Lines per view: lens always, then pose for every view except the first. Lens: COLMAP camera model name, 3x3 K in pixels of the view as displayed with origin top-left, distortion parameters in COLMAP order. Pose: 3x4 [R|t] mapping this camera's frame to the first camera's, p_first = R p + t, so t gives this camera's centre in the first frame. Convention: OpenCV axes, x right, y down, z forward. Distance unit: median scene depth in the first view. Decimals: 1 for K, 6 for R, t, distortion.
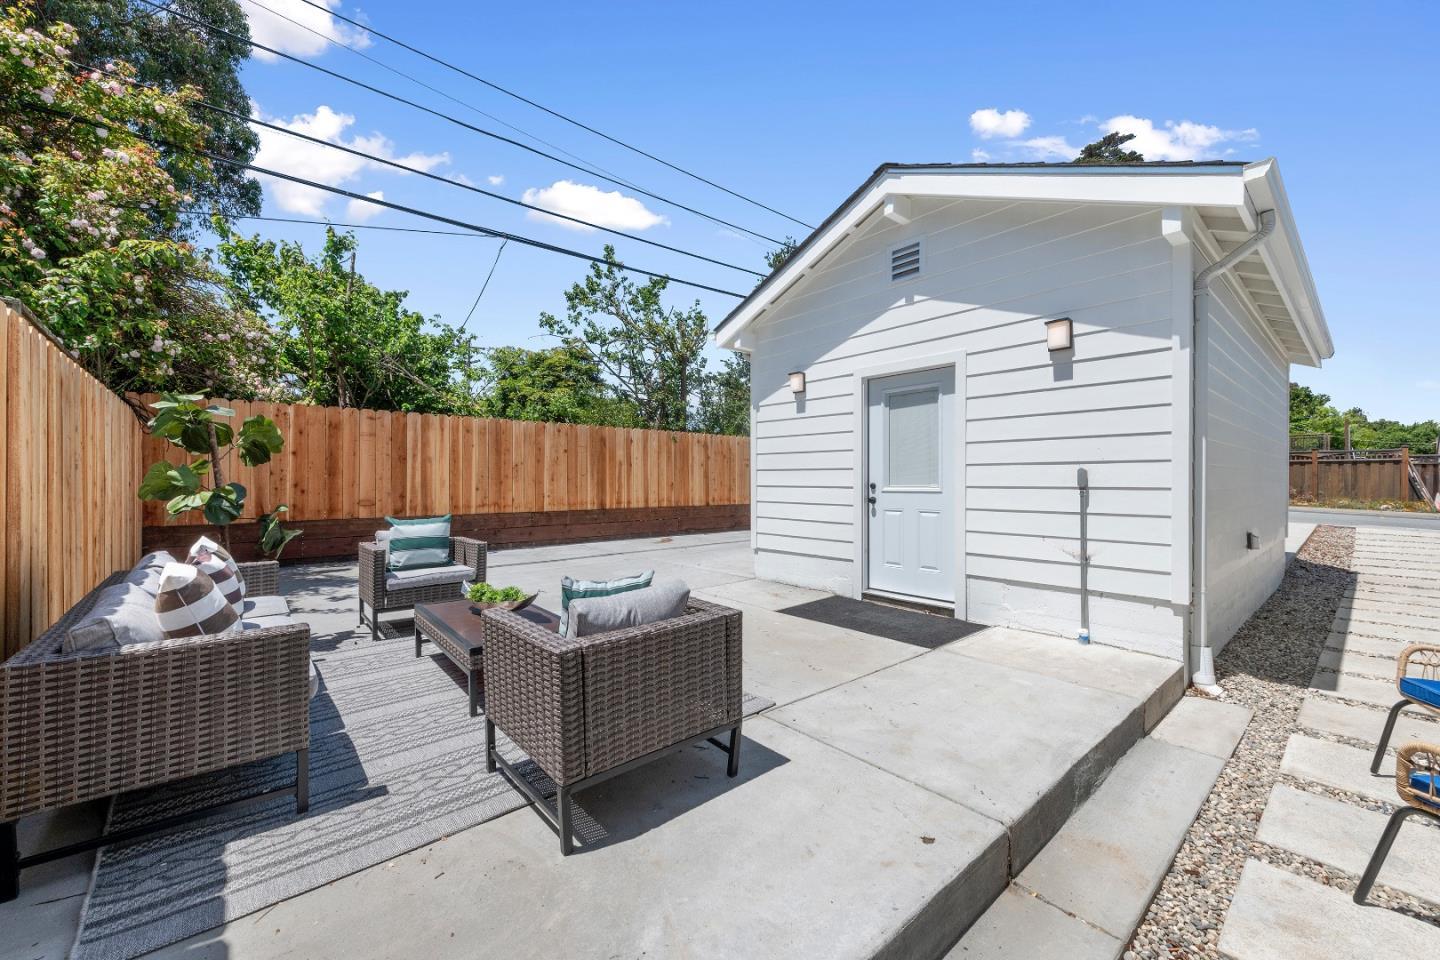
lens RADIAL K [[566.0, 0, 721.1], [0, 566.0, 479.4], [0, 0, 1]] dist [0.005798, -0.000342]
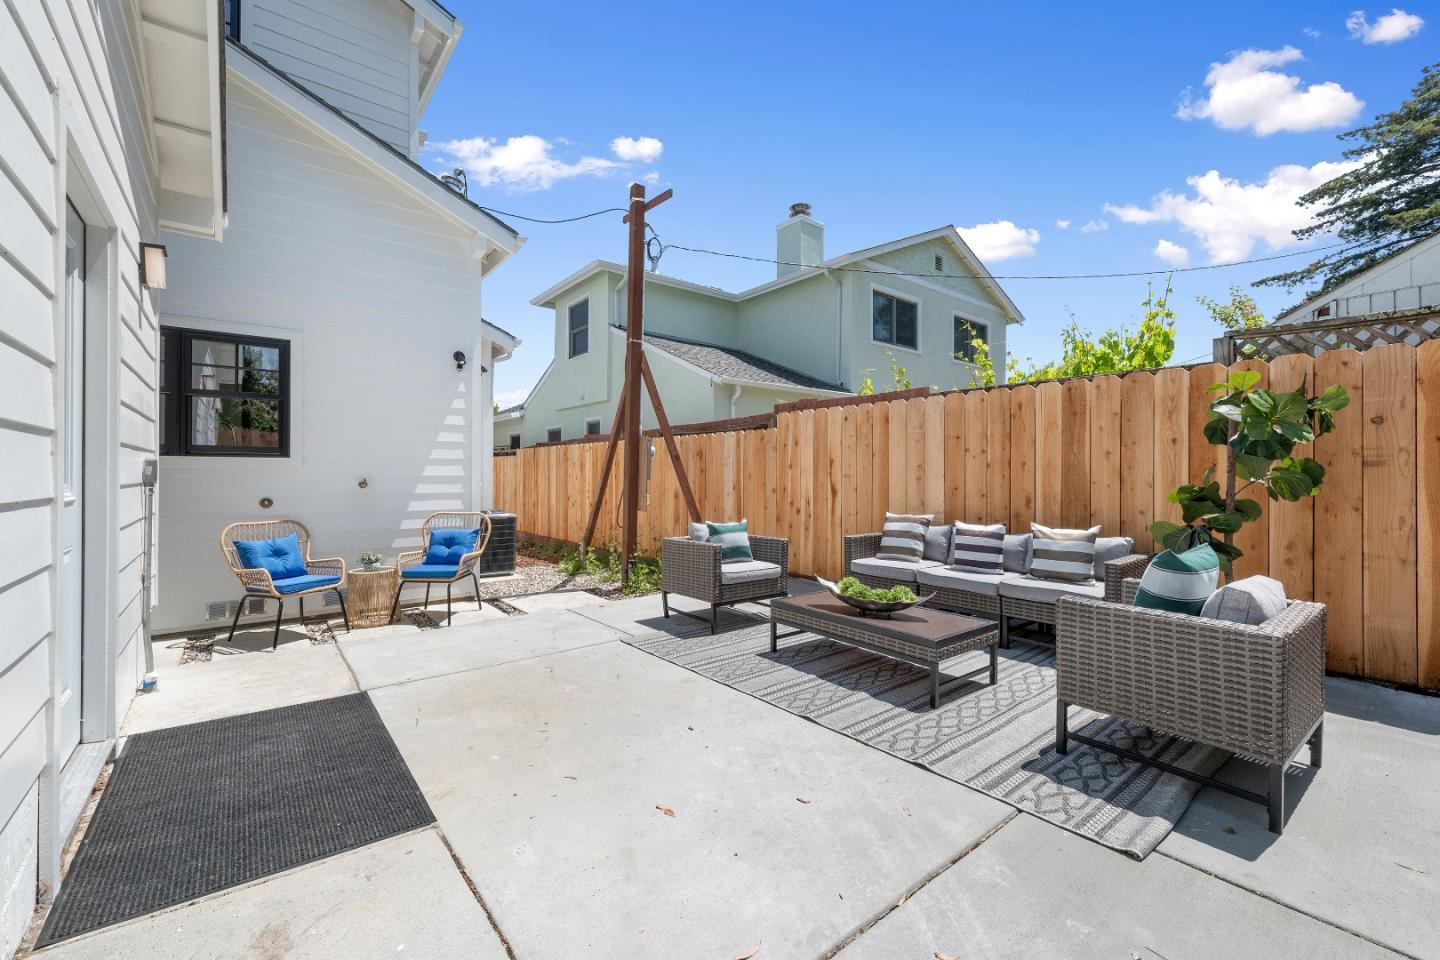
lens RADIAL K [[587.6, 0, 714.4], [0, 587.6, 475.2], [0, 0, 1]] dist [0.000798, -0.000282]
pose [[-0.998977, -0.005522, 0.044893, -0.066797], [-0.005555, 0.999984, -0.000620, 0.001417], [-0.044889, -0.000869, -0.998992, 0.864302]]
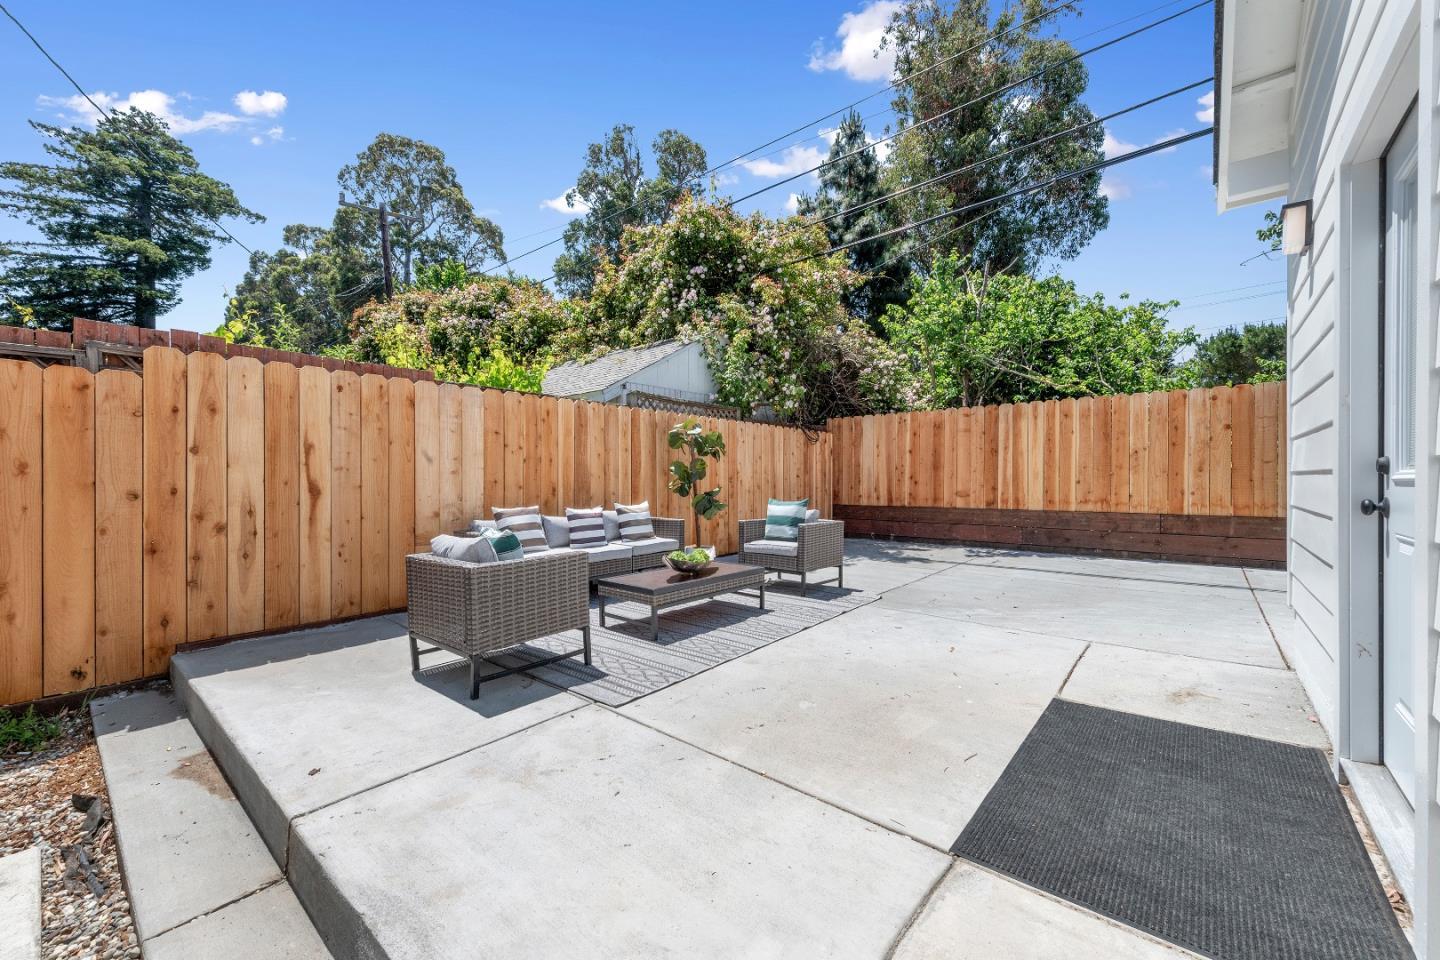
lens RADIAL K [[566.0, 0, 721.1], [0, 566.0, 479.4], [0, 0, 1]] dist [0.005798, -0.000342]
pose [[0.150782, -0.001645, -0.988566, 0.368504], [0.003843, 0.999992, -0.001078, 0.012995], [0.988560, -0.003636, 0.150787, 0.374564]]
